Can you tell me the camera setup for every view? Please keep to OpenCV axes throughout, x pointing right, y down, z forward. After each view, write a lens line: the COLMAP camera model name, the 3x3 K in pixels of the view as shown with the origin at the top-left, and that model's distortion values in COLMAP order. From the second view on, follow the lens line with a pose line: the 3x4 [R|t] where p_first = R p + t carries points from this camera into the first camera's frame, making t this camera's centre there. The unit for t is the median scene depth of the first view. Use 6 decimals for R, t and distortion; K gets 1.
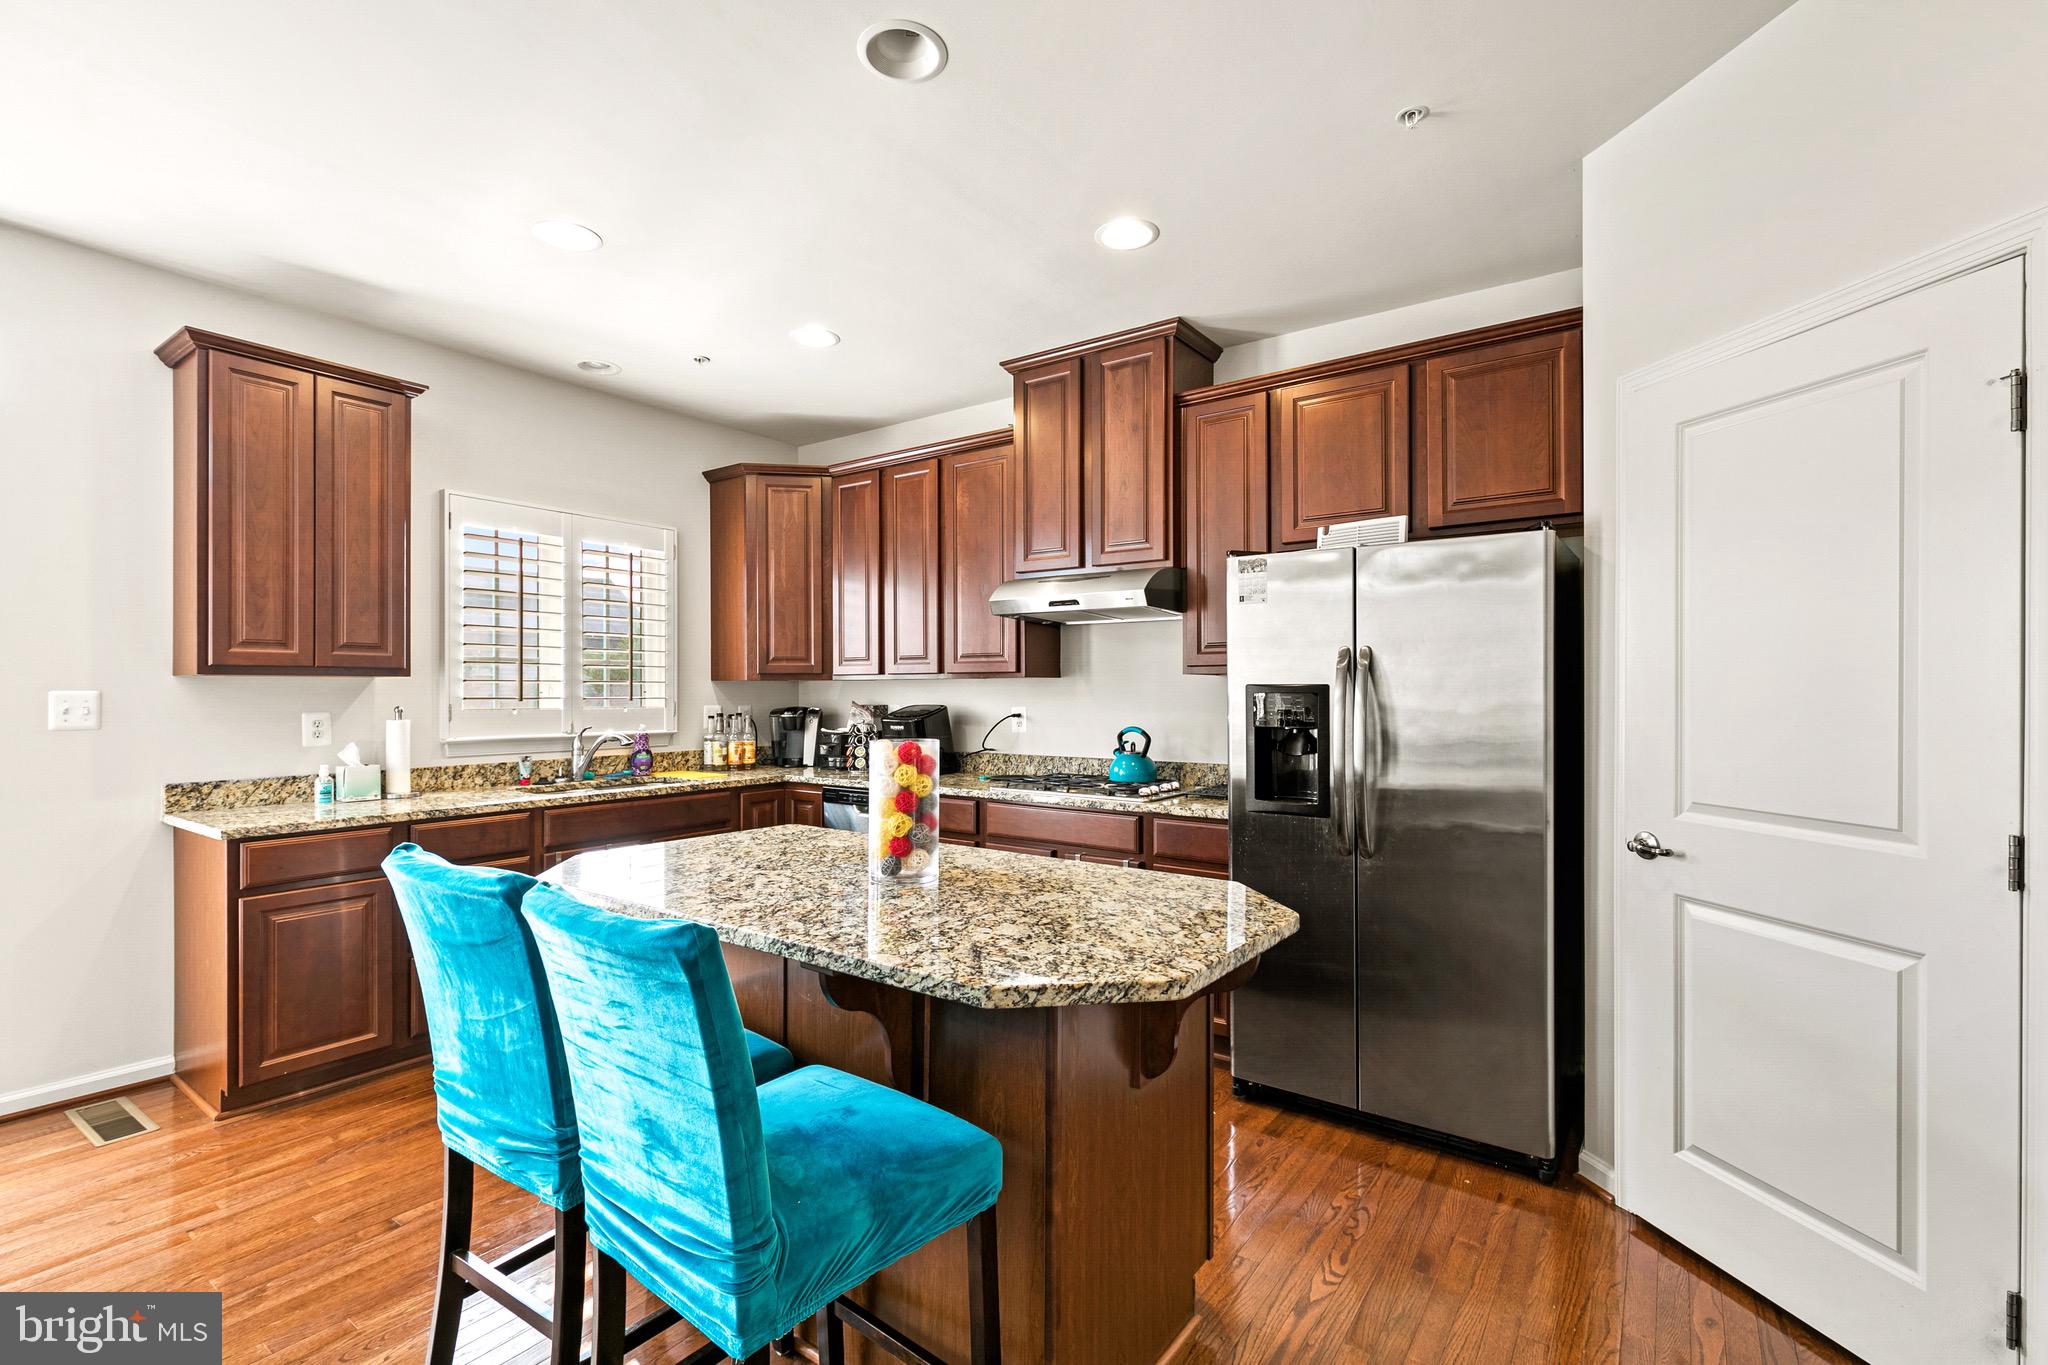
lens RADIAL K [[919.4, 0, 1015.9], [0, 919.4, 689.0], [0, 0, 1]] dist [0.007591, -0.000269]
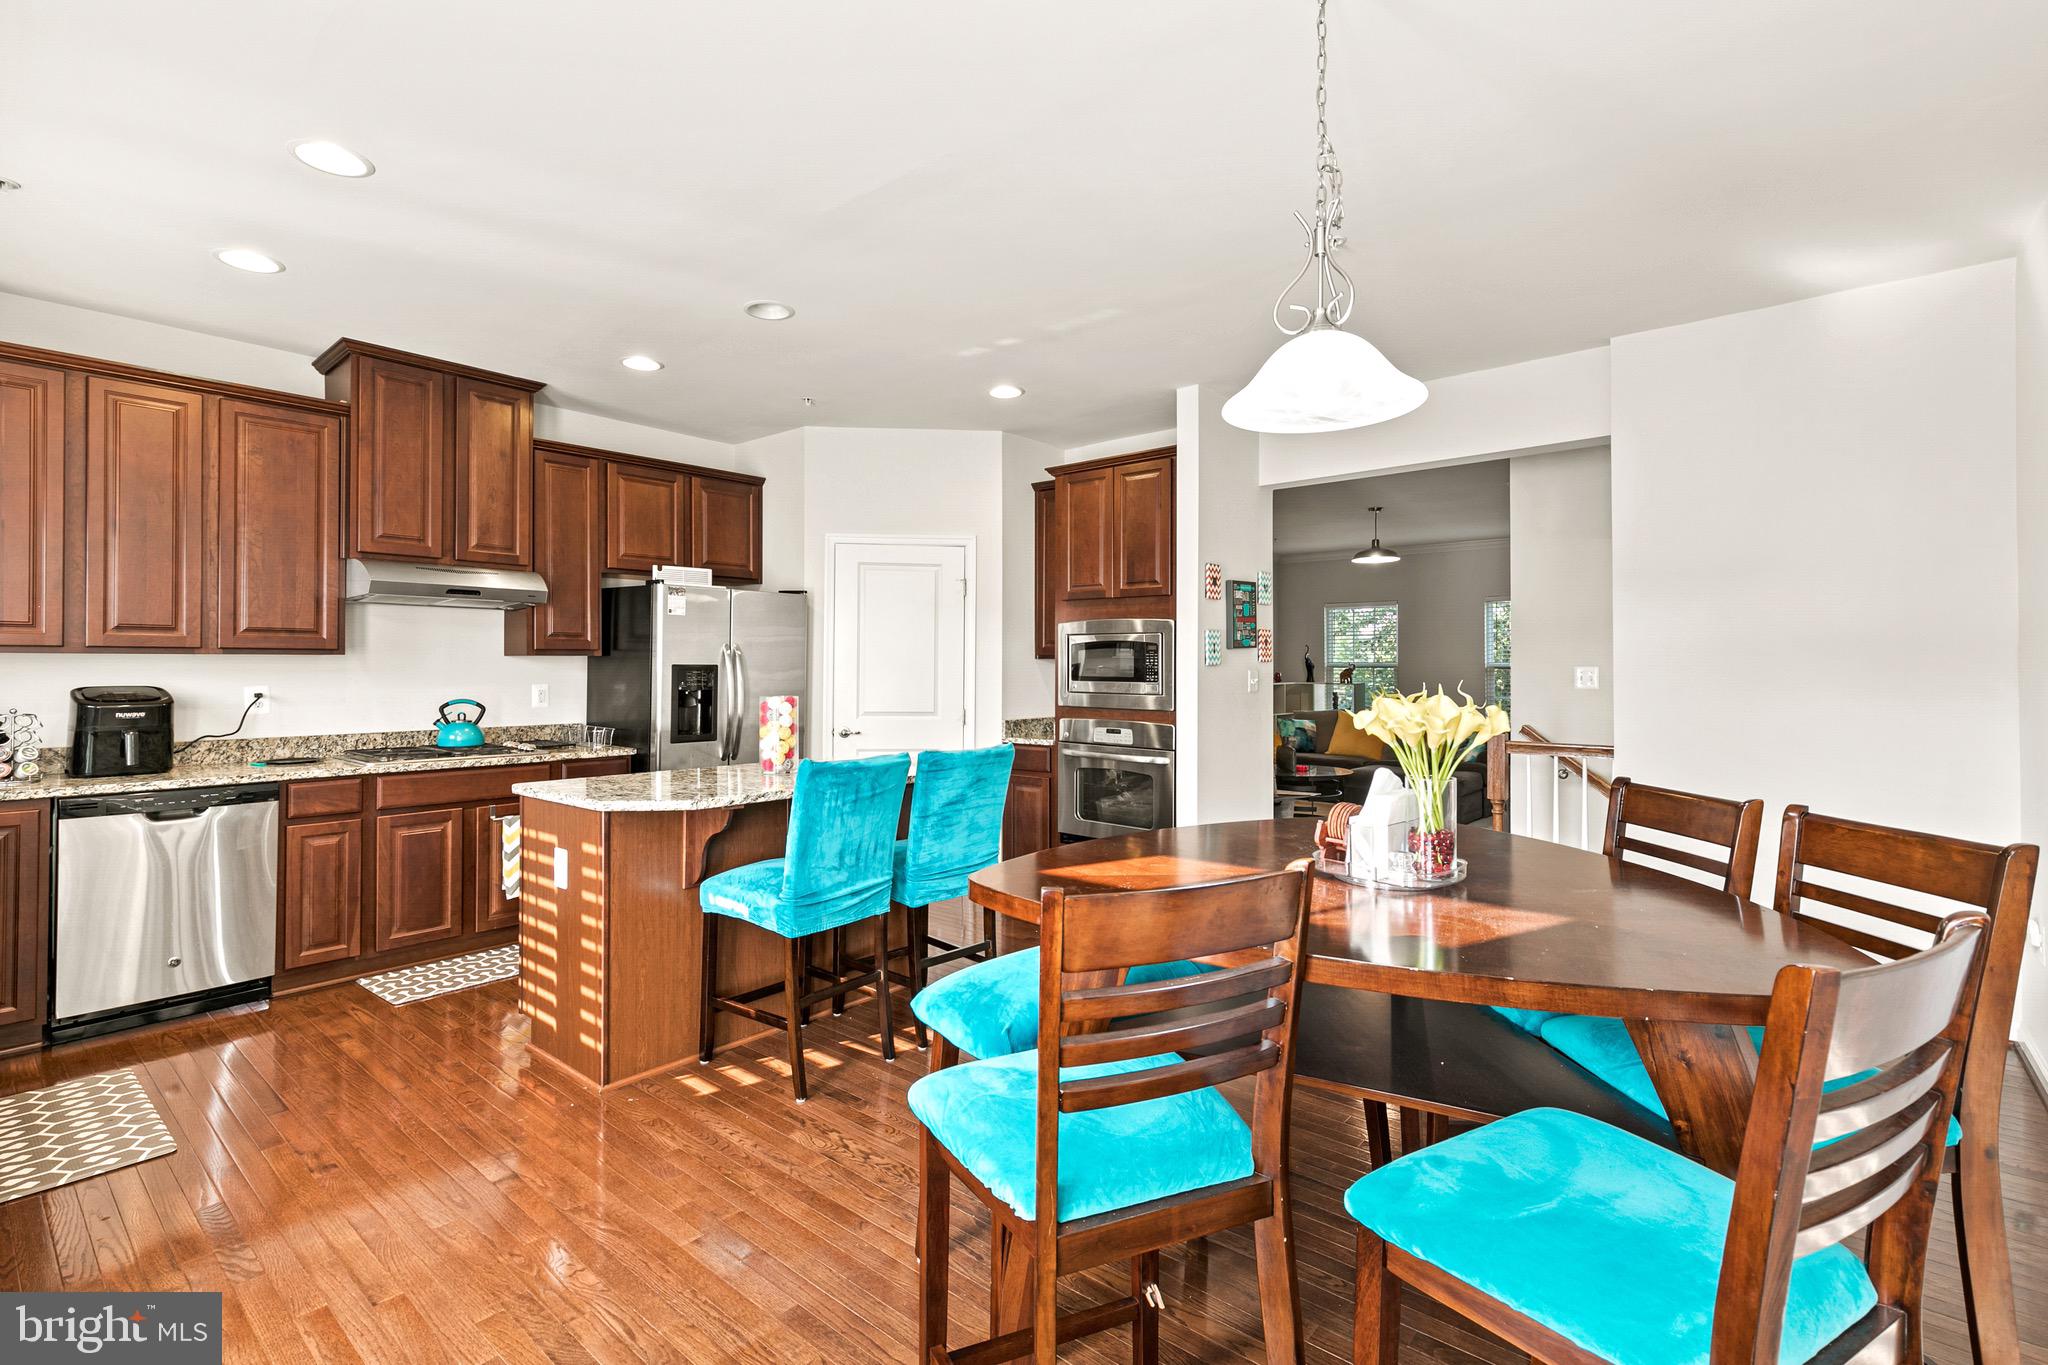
lens RADIAL K [[933.2, 0, 1023.9], [0, 933.2, 663.6], [0, 0, 1]] dist [0.001733, 0.000049]
pose [[0.075997, 0.007479, 0.997080, -1.109166], [-0.001161, 0.999972, -0.007413, 0.004069], [-0.997107, -0.000594, 0.076003, 0.220895]]
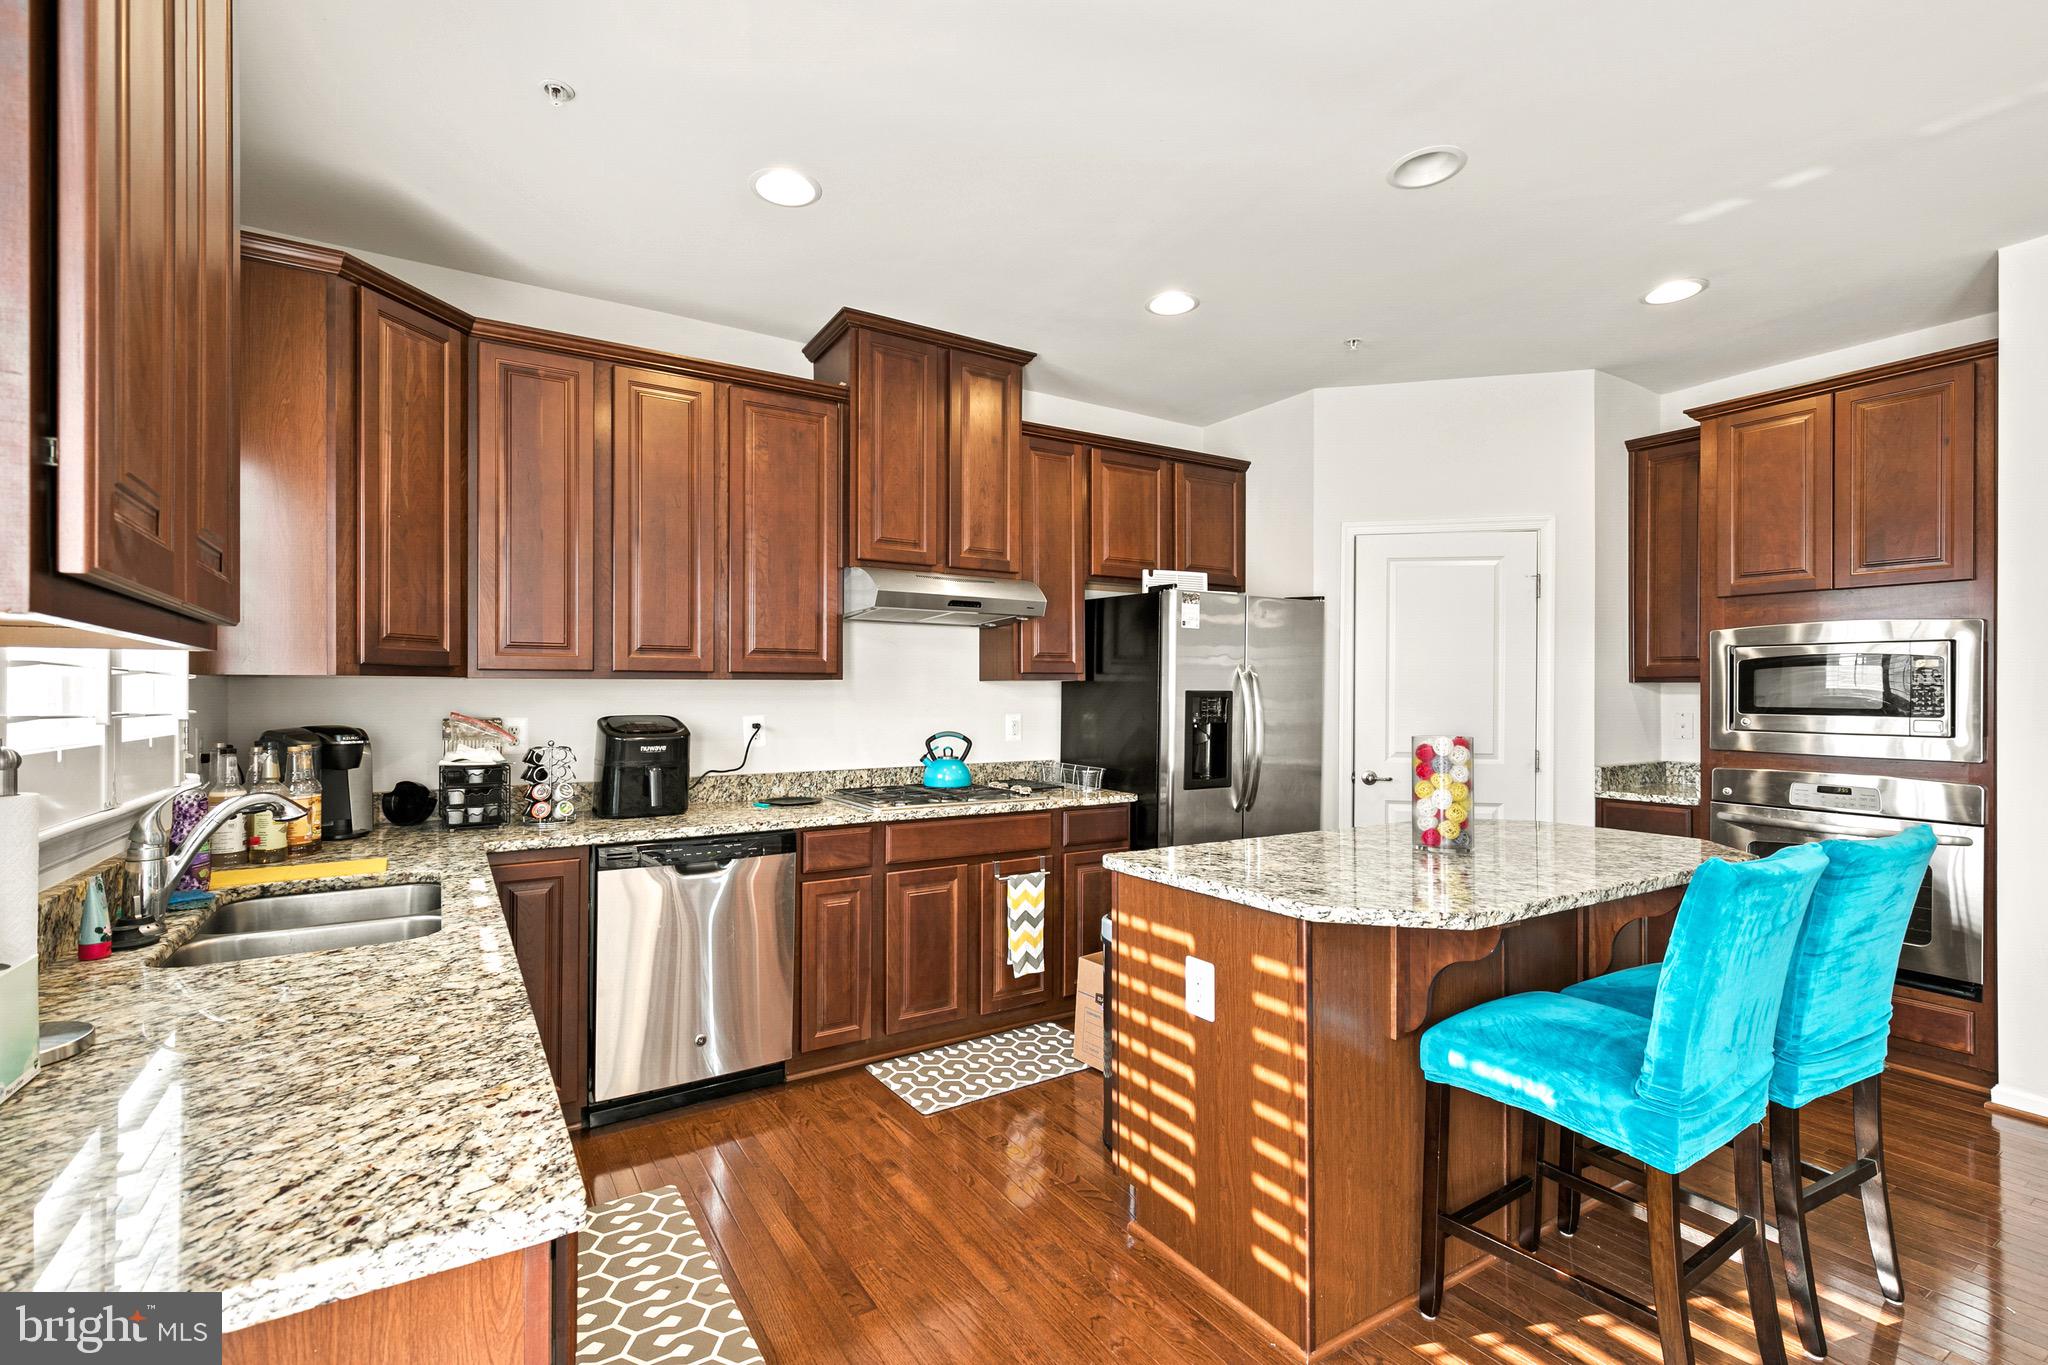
lens RADIAL K [[918.6, 0, 1018.5], [0, 918.6, 694.6], [0, 0, 1]] dist [0.007970, -0.000340]
pose [[0.375317, 0.002785, 0.926892, -0.851277], [-0.001602, 0.999996, -0.002356, 0.003345], [-0.926895, -0.000601, 0.375320, 0.616199]]
